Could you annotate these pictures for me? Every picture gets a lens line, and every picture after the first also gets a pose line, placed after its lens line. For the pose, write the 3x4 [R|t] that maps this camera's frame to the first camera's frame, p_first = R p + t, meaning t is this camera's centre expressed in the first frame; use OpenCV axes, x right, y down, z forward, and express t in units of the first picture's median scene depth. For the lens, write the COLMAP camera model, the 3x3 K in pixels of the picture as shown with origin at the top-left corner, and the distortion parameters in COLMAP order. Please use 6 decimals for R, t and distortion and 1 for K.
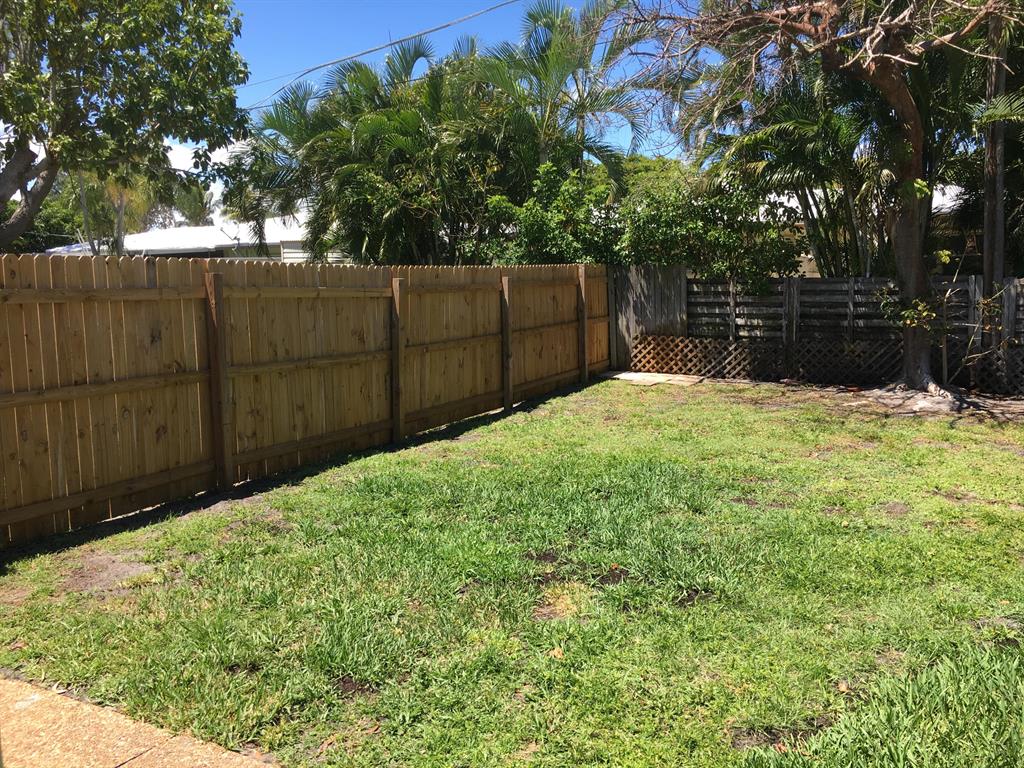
lens RADIAL K [[865.4, 0, 511.5], [0, 865.4, 388.3], [0, 0, 1]] dist [0.011550, 0.002923]
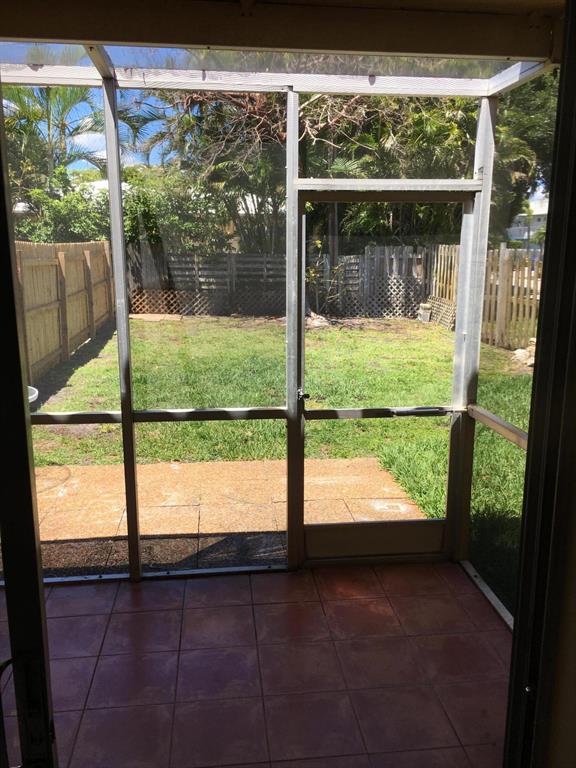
lens RADIAL K [[649.0, 0, 289.2], [0, 649.0, 382.4], [0, 0, 1]] dist [0.011550, 0.002923]
pose [[0.801160, -0.101821, 0.589725, -0.345099], [0.054029, 0.993702, 0.098172, 0.003670], [-0.596006, -0.046789, 0.801615, -0.087680]]
